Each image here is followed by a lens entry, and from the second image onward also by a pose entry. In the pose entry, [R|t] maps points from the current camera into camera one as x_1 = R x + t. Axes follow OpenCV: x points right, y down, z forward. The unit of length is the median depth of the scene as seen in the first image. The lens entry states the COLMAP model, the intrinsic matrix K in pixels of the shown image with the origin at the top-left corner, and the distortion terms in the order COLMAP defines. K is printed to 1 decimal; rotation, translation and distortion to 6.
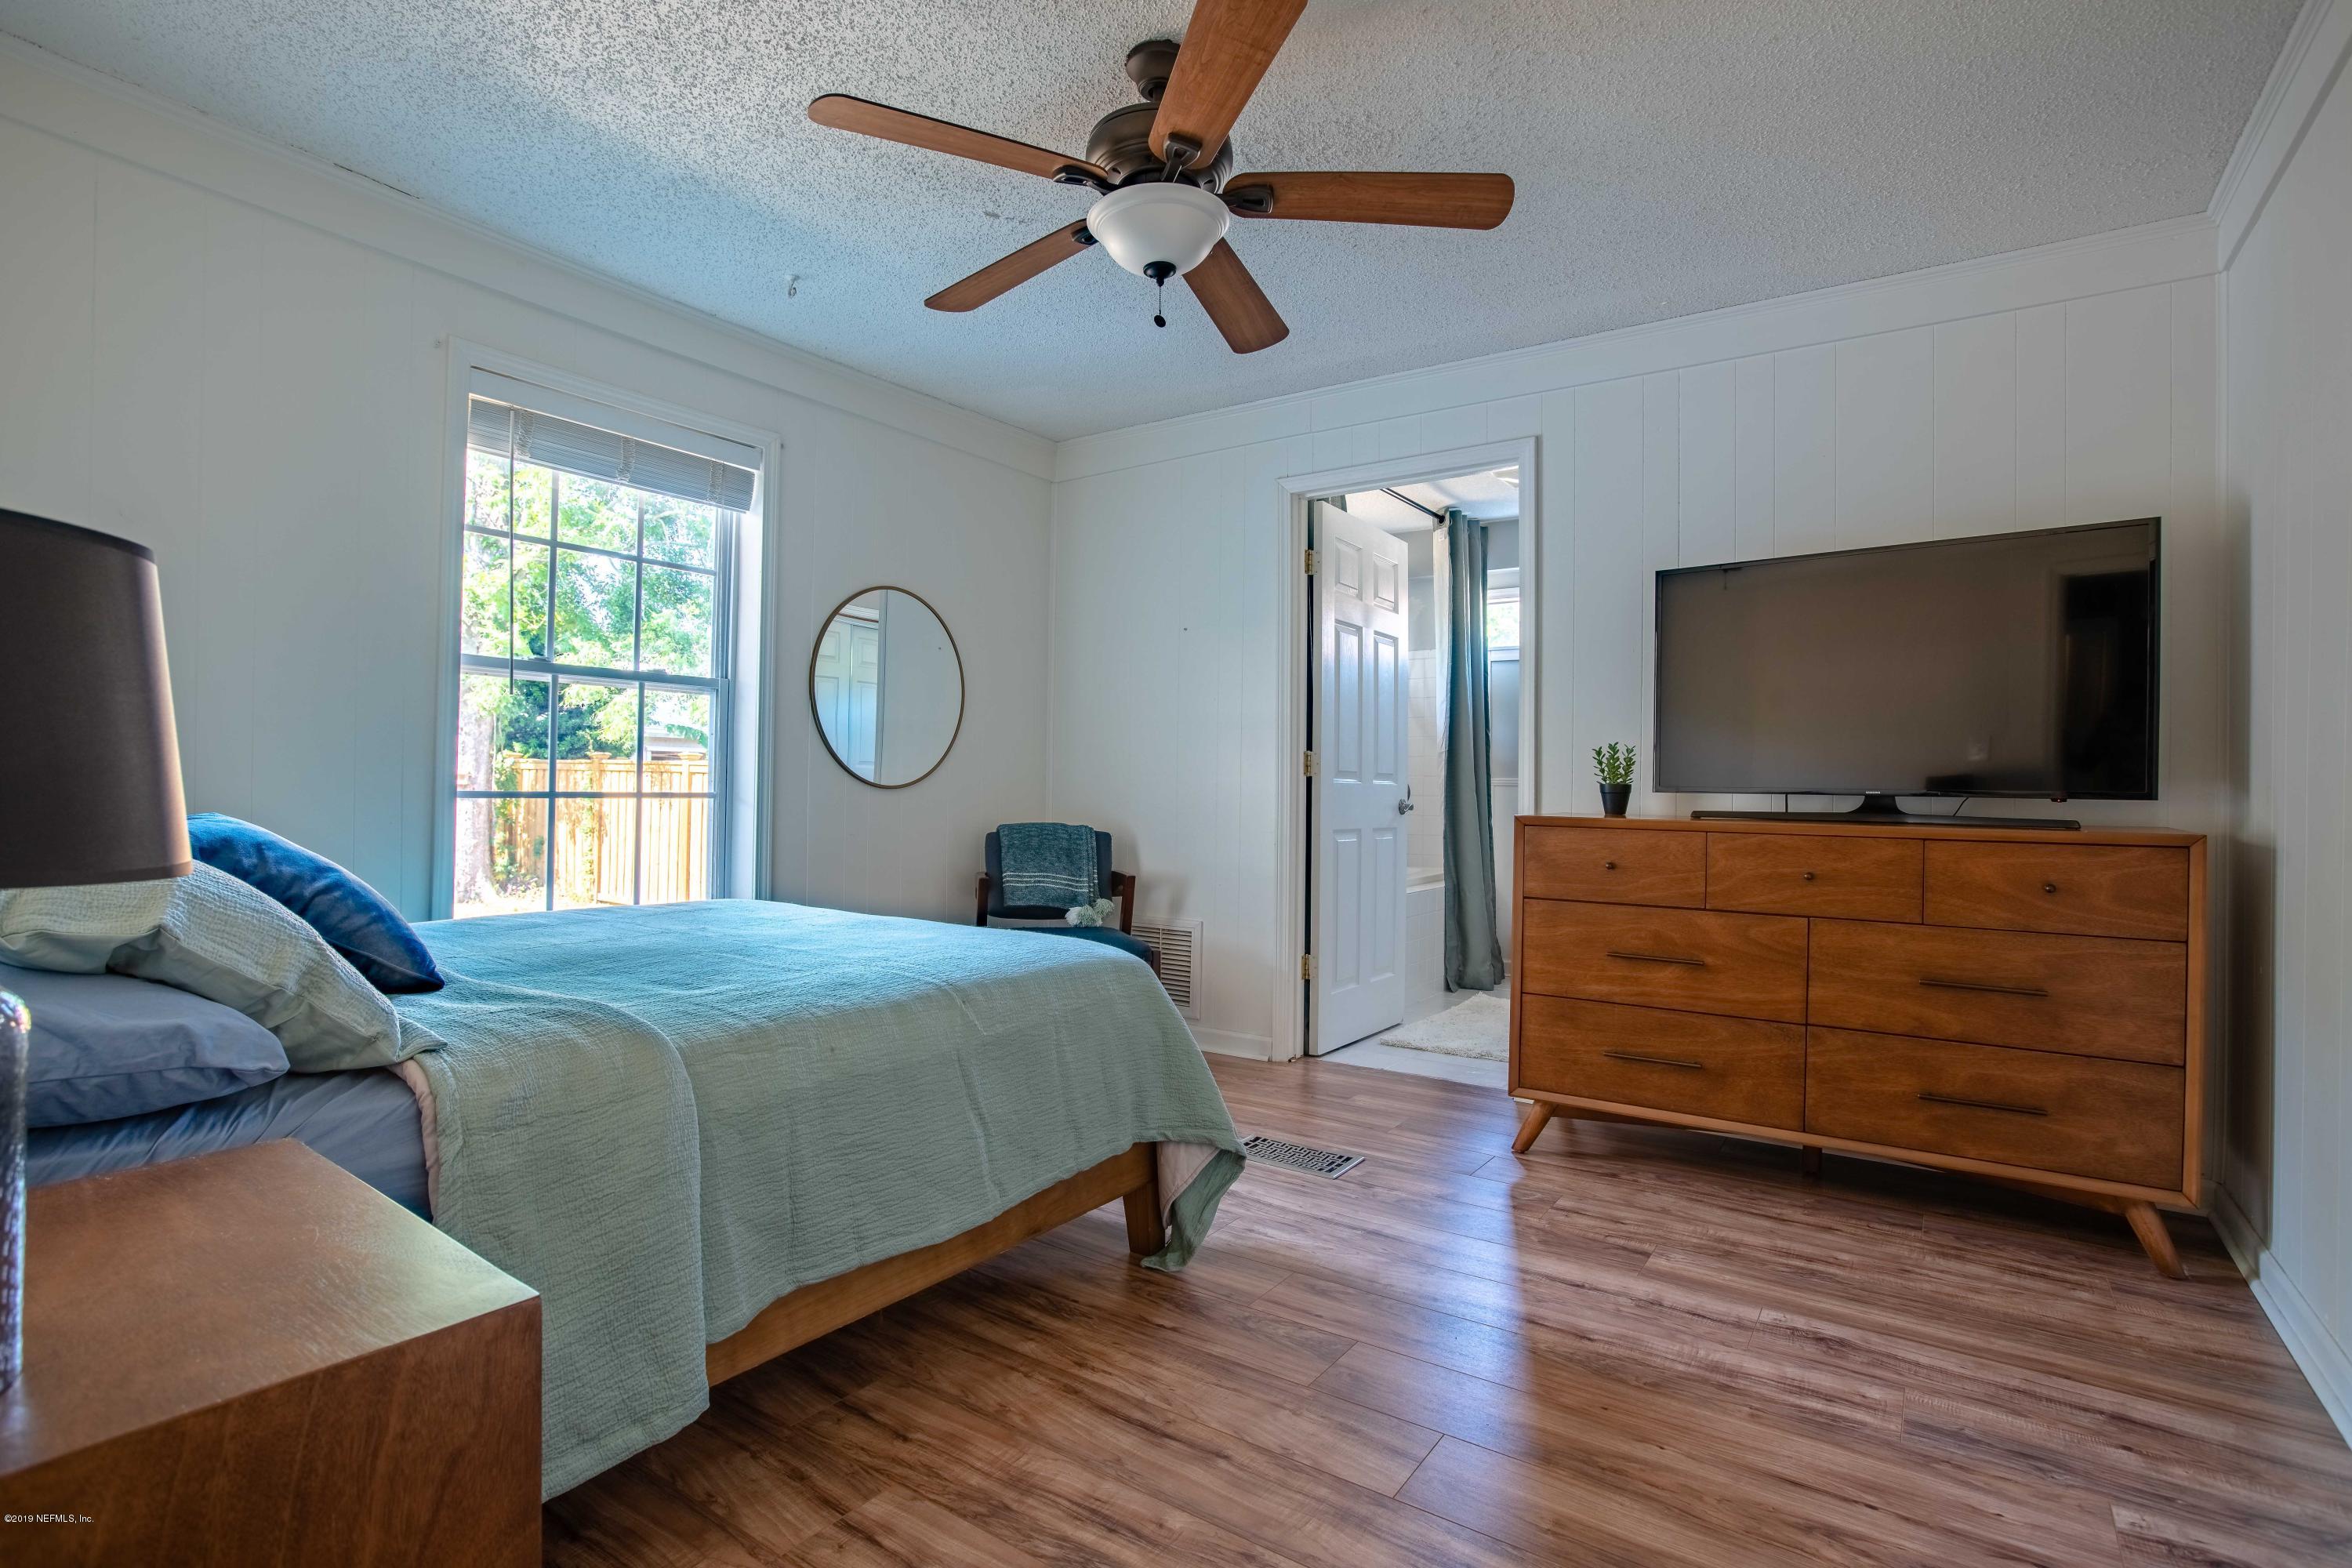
lens RADIAL K [[1141.3, 0, 1176.0], [0, 1141.3, 784.0], [0, 0, 1]] dist [-0.000457, -0.000014]
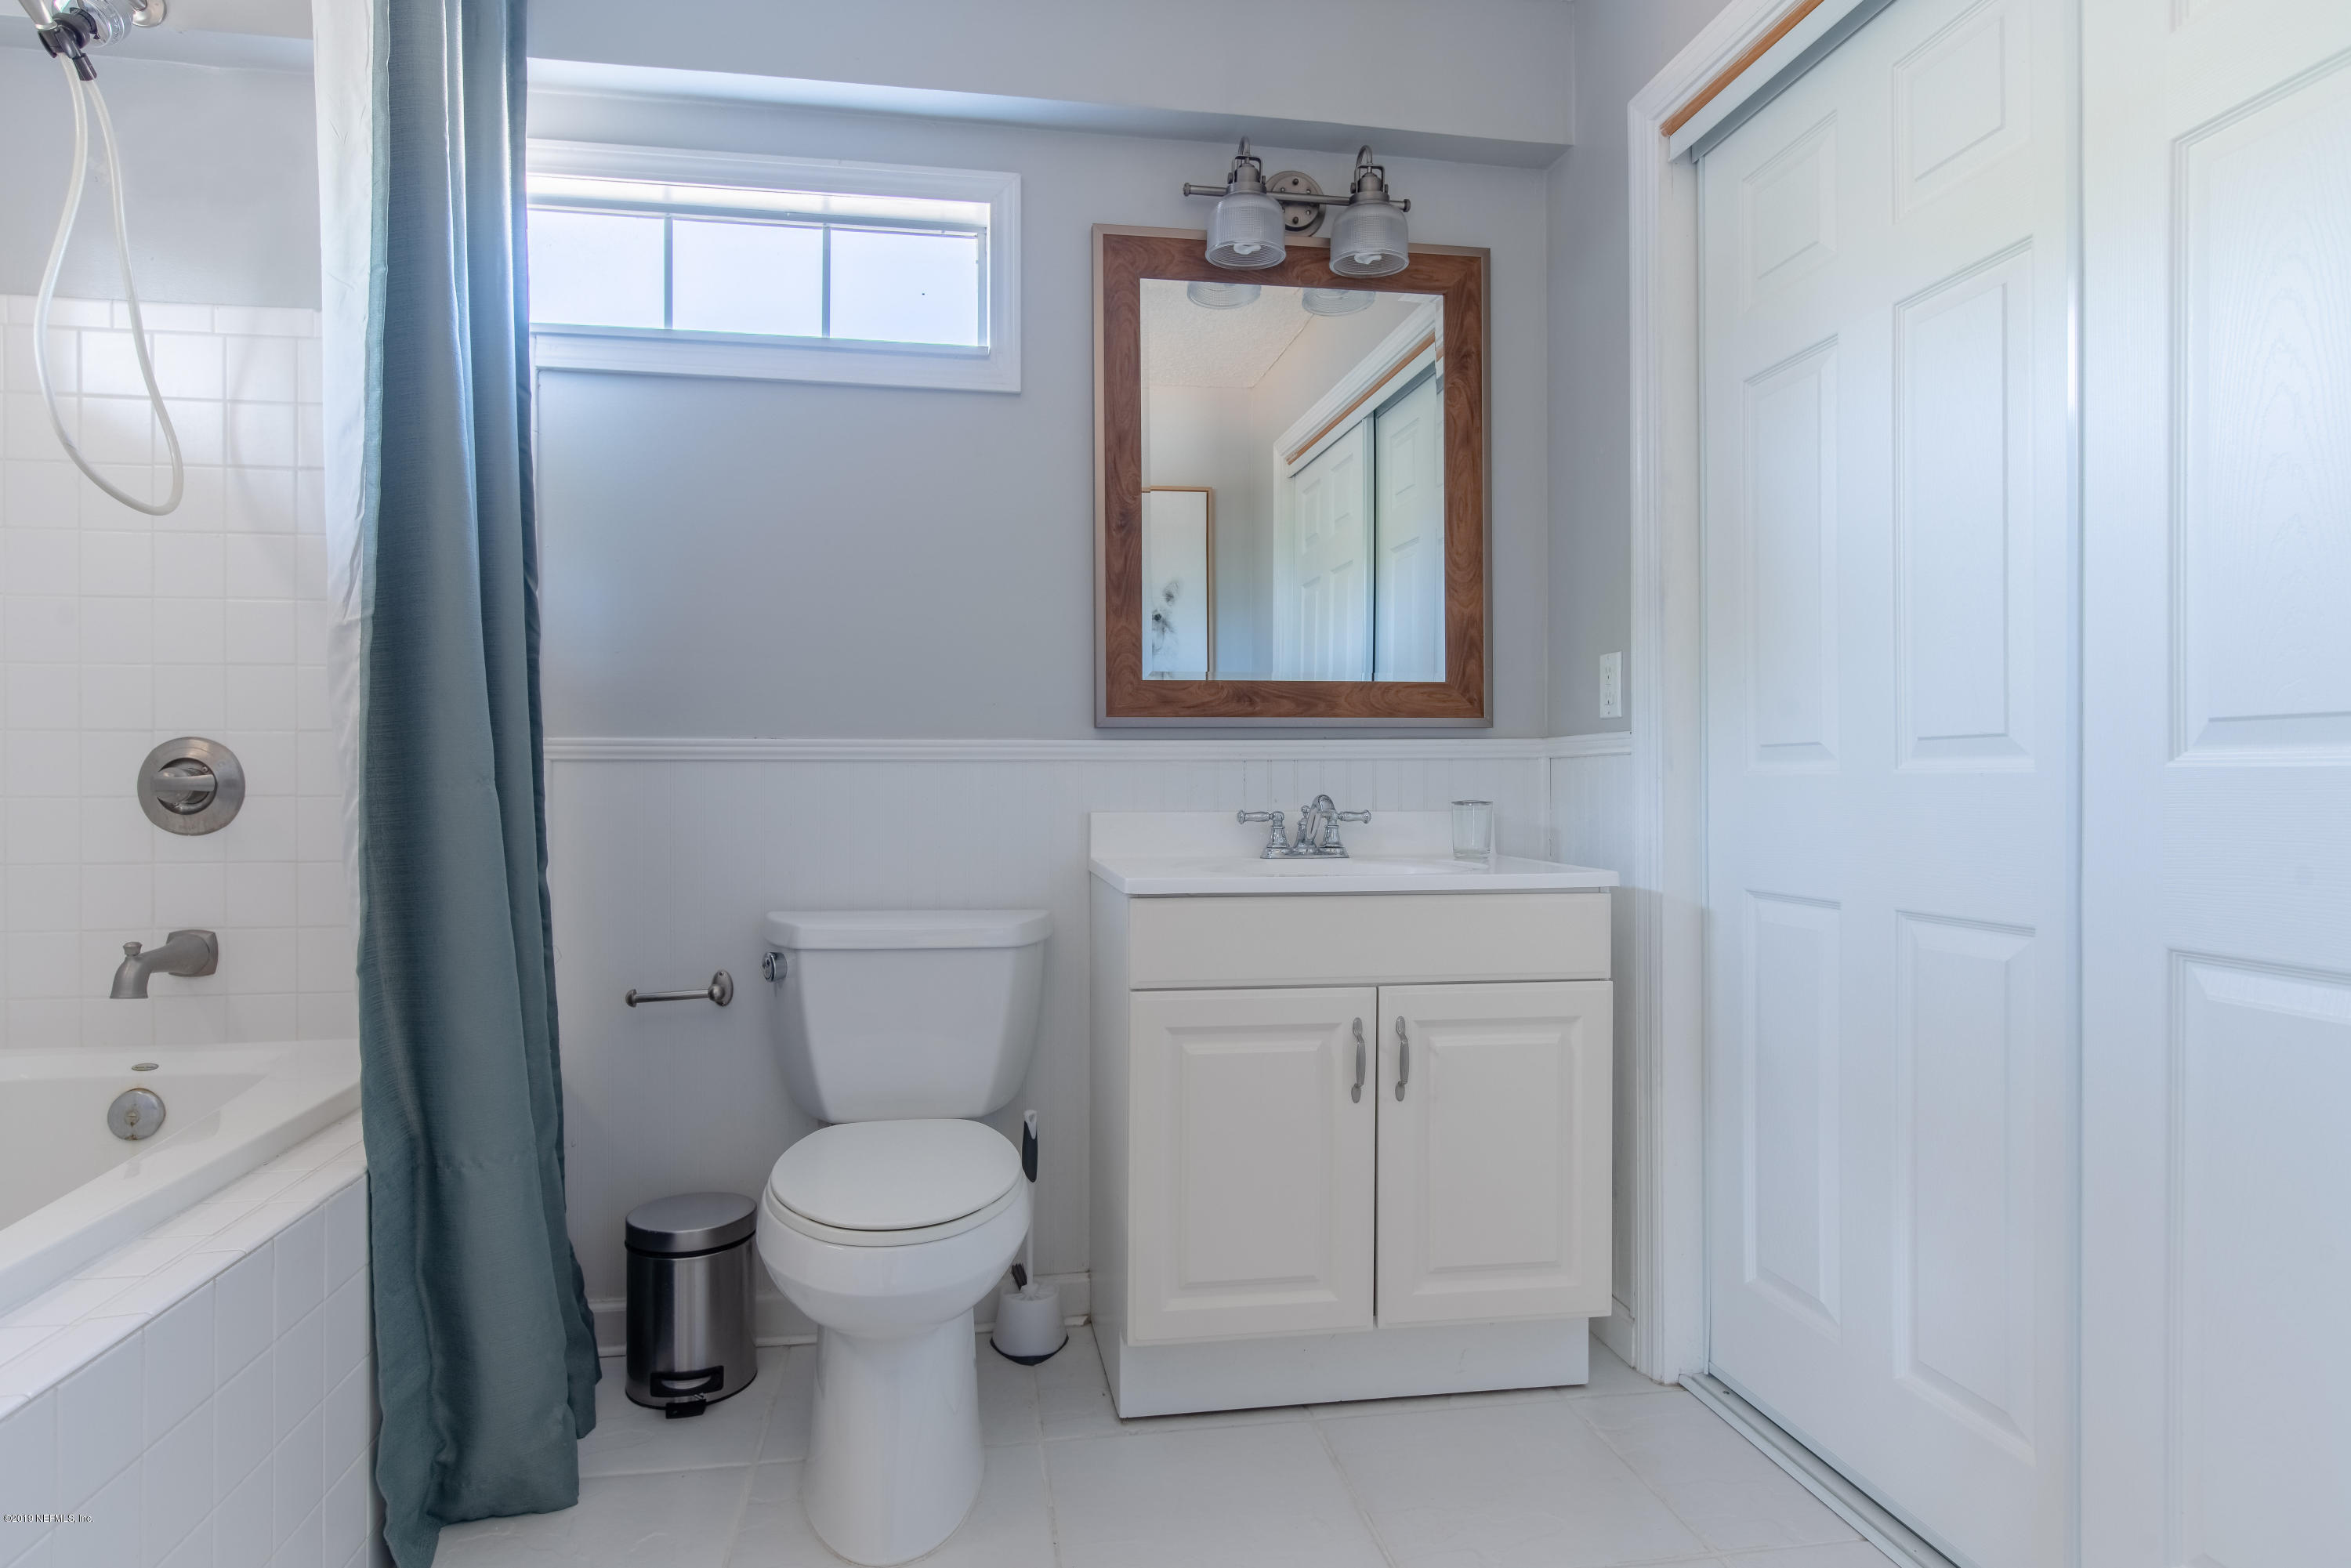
lens RADIAL K [[1312.1, 0, 1175.5], [0, 1312.1, 784.0], [0, 0, 1]] dist [-0.001491, -0.000276]
pose [[0.729517, -0.011107, 0.683872, 0.155195], [0.003331, 0.999914, 0.012686, 0.003729], [-0.683954, -0.006976, 0.729491, 0.615328]]
